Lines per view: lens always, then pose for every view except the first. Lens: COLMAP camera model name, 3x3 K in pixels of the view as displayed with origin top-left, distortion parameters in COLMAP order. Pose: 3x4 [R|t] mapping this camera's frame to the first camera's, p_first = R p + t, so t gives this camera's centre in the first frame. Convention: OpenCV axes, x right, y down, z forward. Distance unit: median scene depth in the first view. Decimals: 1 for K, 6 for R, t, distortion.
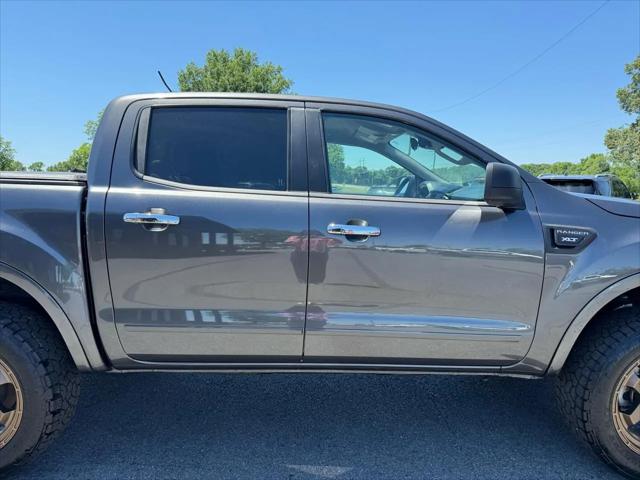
lens RADIAL K [[452.4, 0, 323.2], [0, 452.4, 244.4], [0, 0, 1]] dist [0.034546, -0.045558]
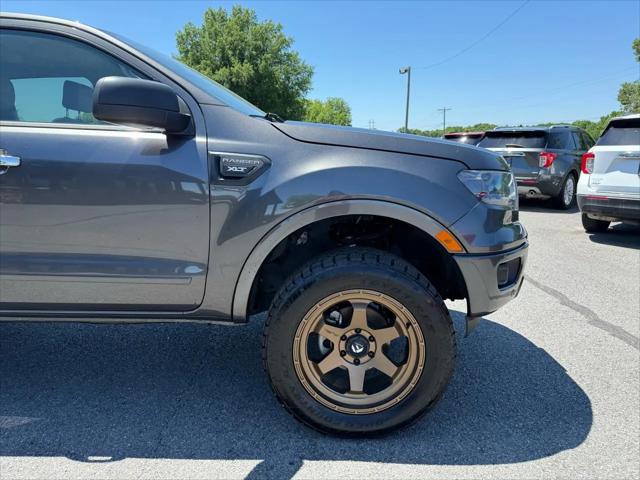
lens RADIAL K [[452.4, 0, 316.0], [0, 452.4, 239.2], [0, 0, 1]] dist [0.034546, -0.045558]
pose [[0.999099, -0.005883, -0.042028, 0.628124], [0.008705, 0.997696, 0.067280, 0.057980], [0.041535, -0.067585, 0.996849, 0.102019]]
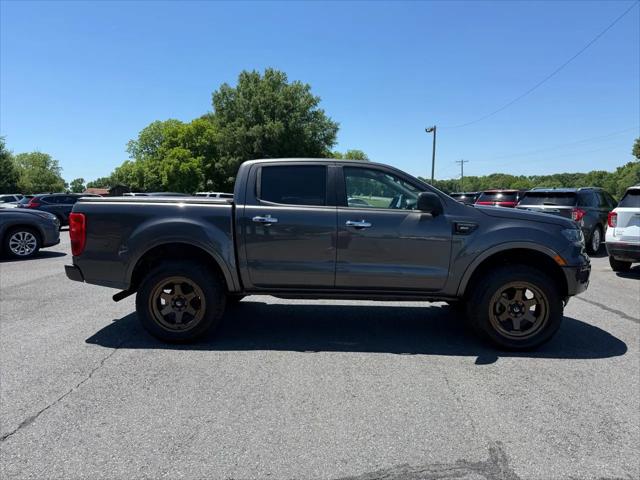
lens RADIAL K [[452.4, 0, 318.2], [0, 452.4, 244.7], [0, 0, 1]] dist [0.034546, -0.045558]
pose [[0.997493, -0.003530, -0.070673, 0.023523], [0.001676, 0.999653, -0.026280, 0.098569], [0.070741, 0.026095, 0.997153, -0.929315]]
